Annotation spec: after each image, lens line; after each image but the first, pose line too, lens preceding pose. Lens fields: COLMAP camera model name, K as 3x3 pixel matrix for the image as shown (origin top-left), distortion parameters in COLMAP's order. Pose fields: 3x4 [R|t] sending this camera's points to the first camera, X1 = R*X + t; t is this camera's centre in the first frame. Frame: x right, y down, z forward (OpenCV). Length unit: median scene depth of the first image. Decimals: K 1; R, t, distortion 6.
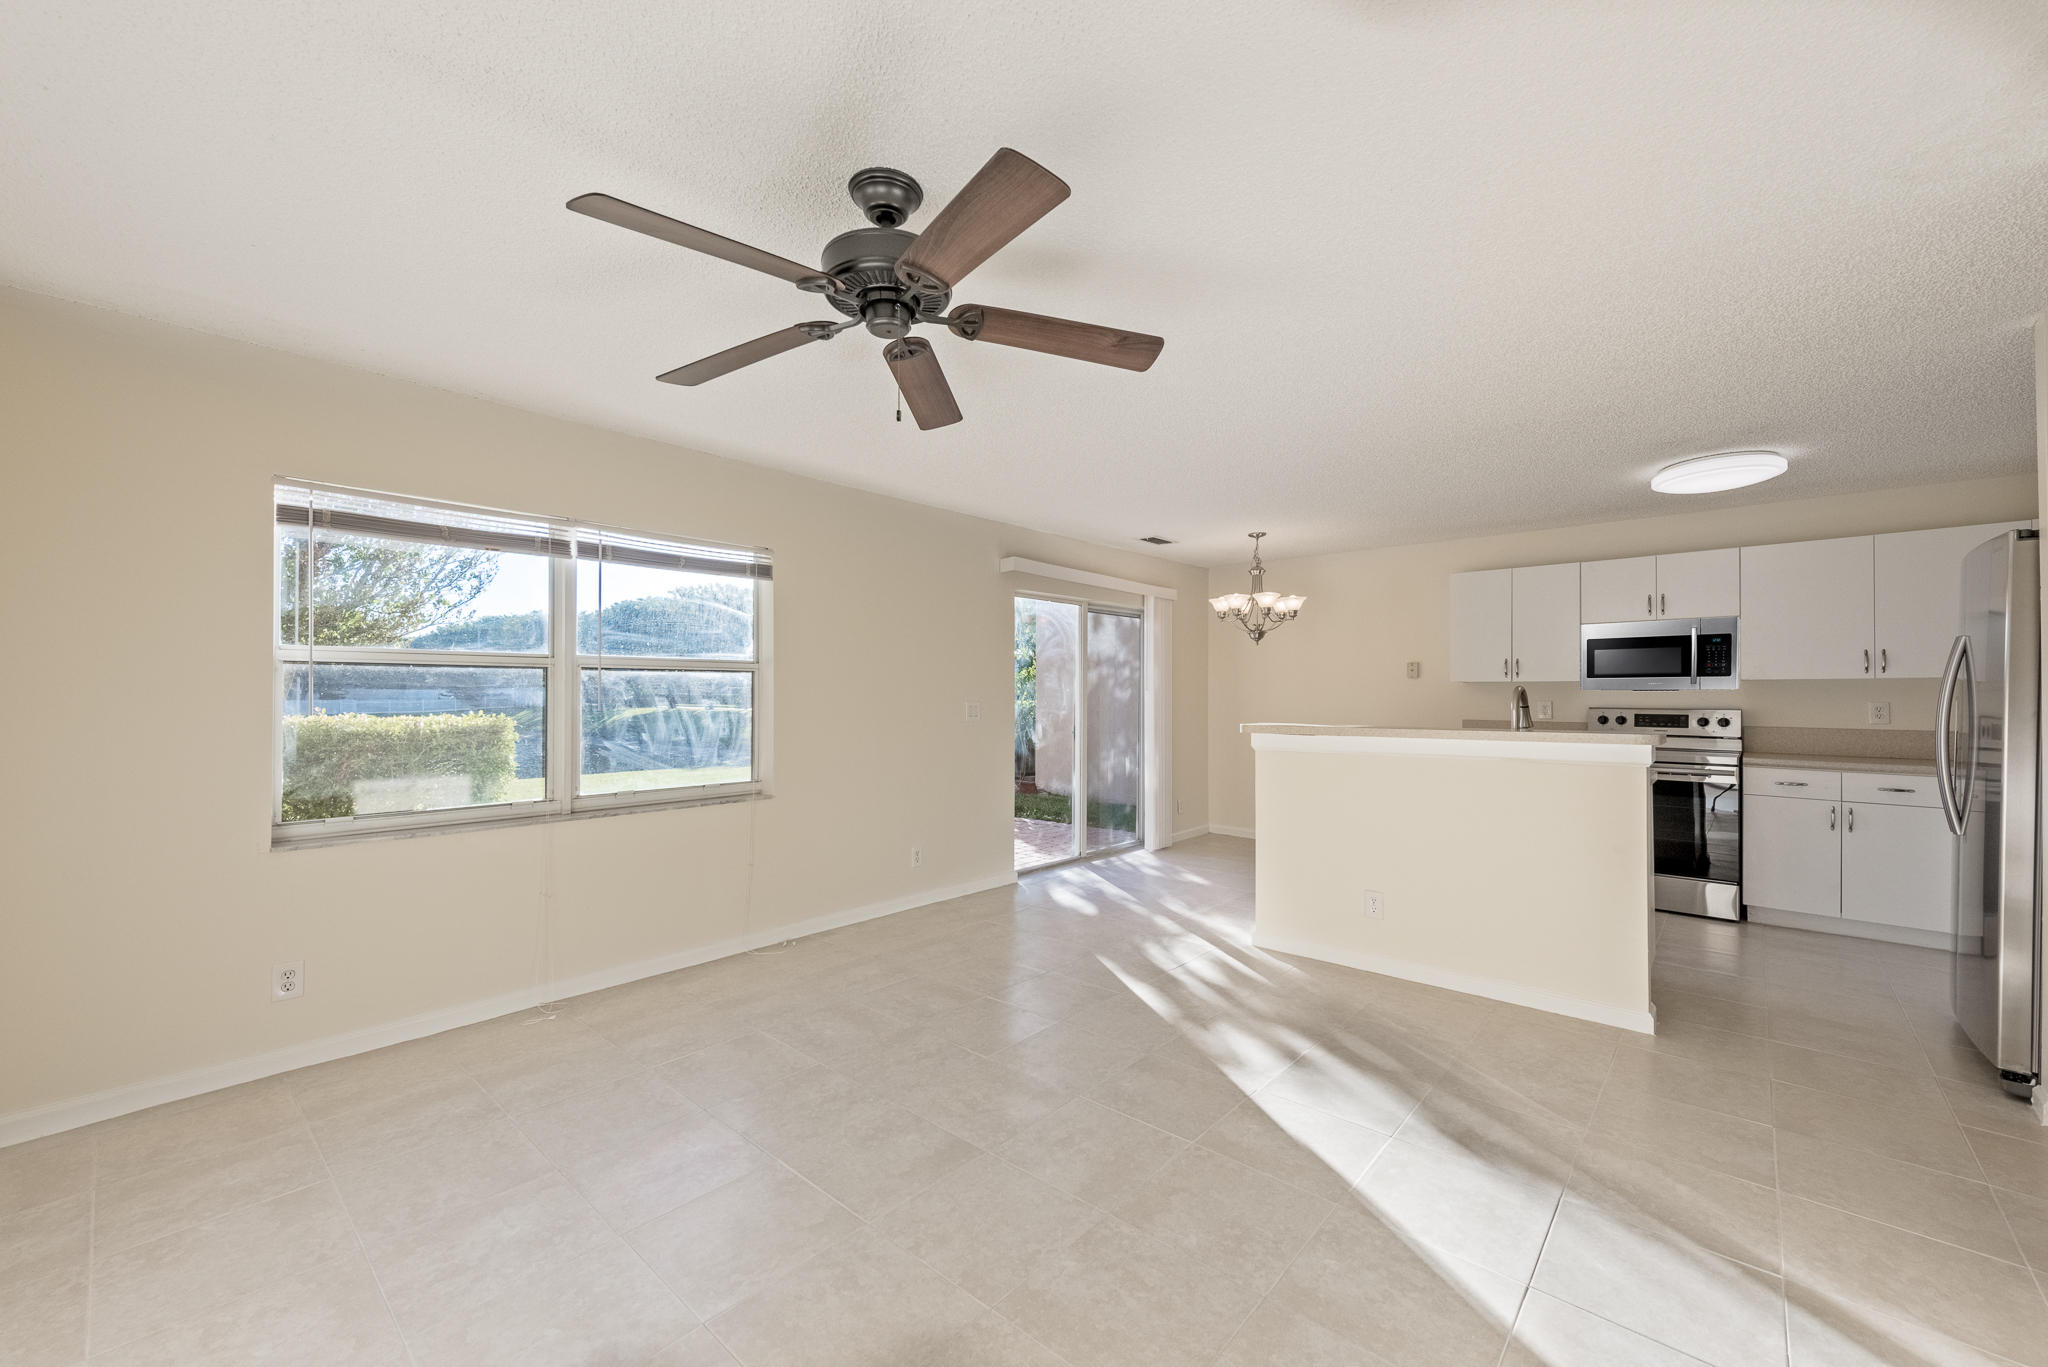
lens RADIAL K [[824.5, 0, 1028.6], [0, 824.5, 700.2], [0, 0, 1]] dist [0.004580, 0.000035]
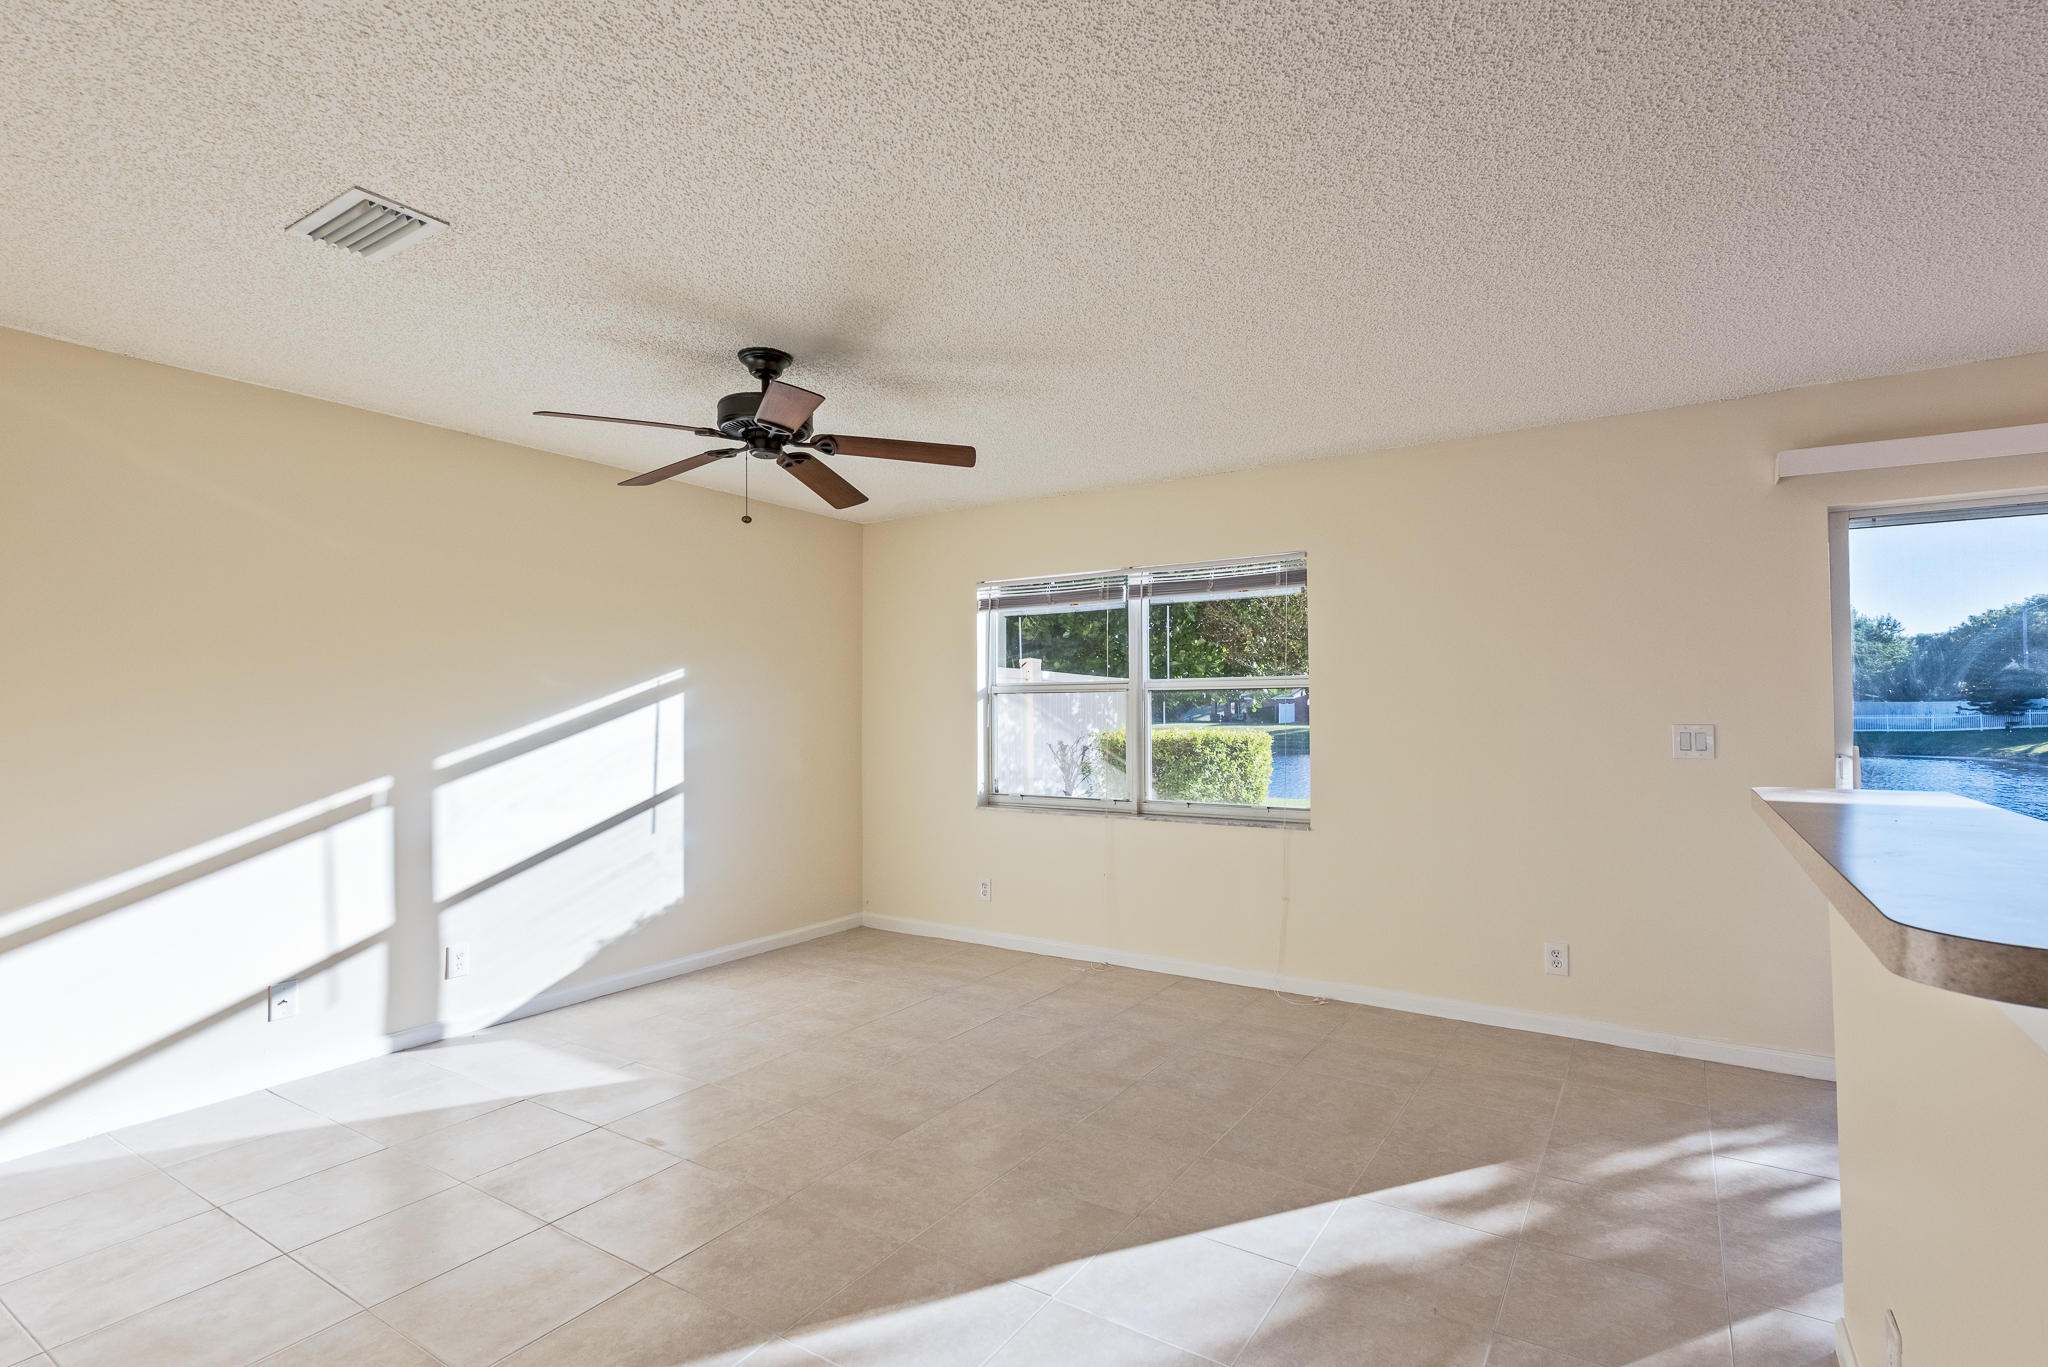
lens RADIAL K [[987.3, 0, 1024.6], [0, 987.3, 701.8], [0, 0, 1]] dist [0.025792, 0.000171]
pose [[0.121933, -0.010727, -0.992480, 0.884764], [-0.001662, 0.999938, -0.011012, -0.008277], [0.992537, 0.002992, 0.121907, 0.708700]]
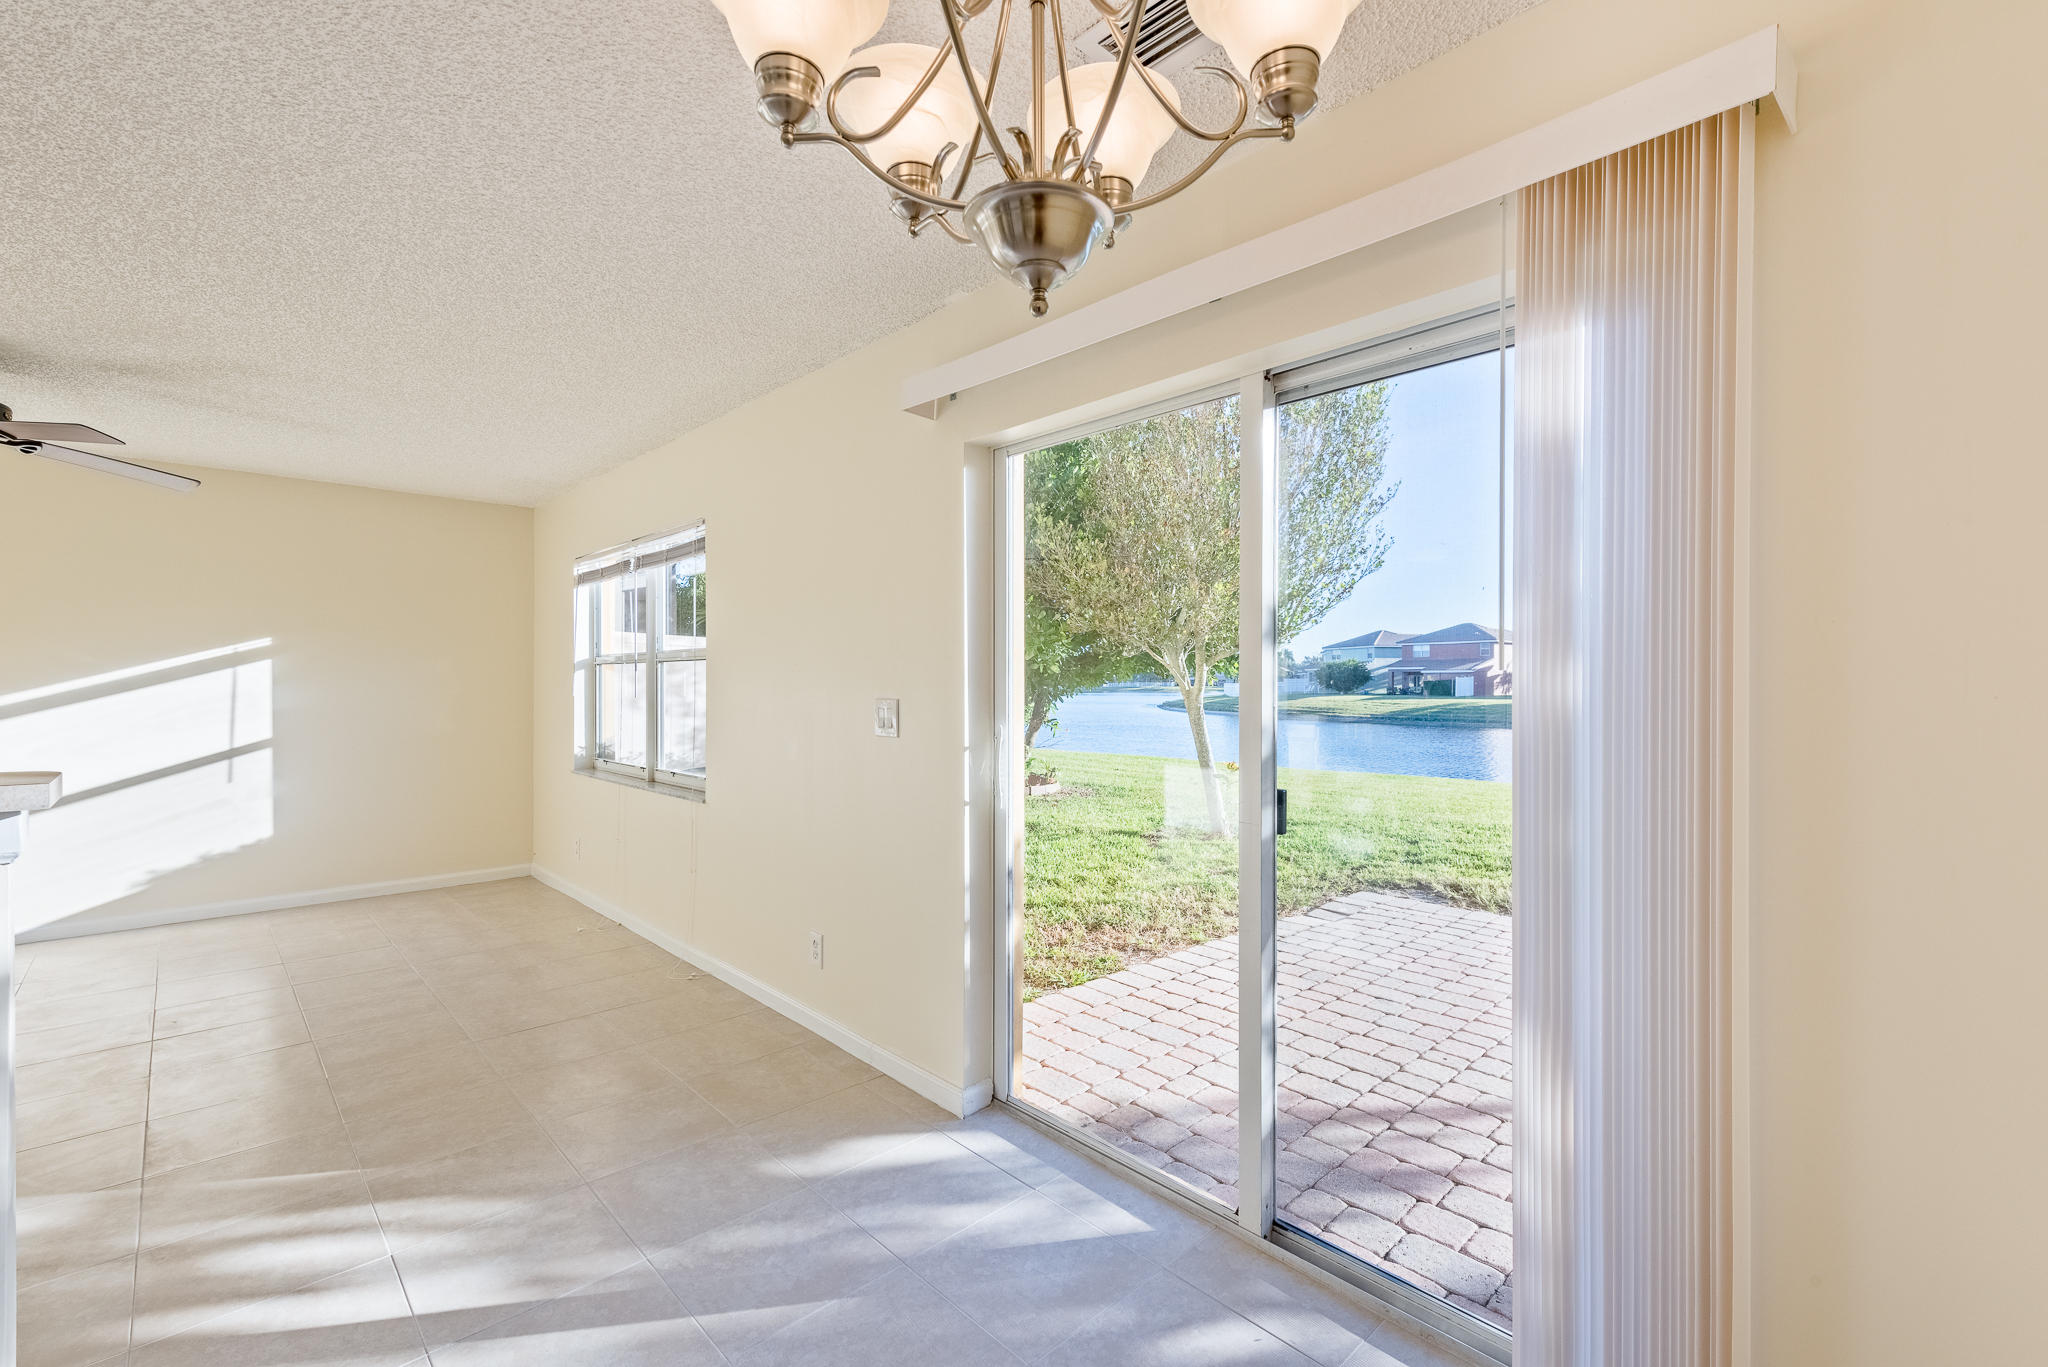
lens RADIAL K [[906.6, 0, 1036.1], [0, 906.6, 684.4], [0, 0, 1]] dist [-0.004711, -0.000023]
pose [[-0.087893, 0.004440, -0.996120, 0.766964], [-0.016617, 0.999844, 0.005922, -0.024239], [0.995991, 0.017073, -0.087805, 1.774923]]
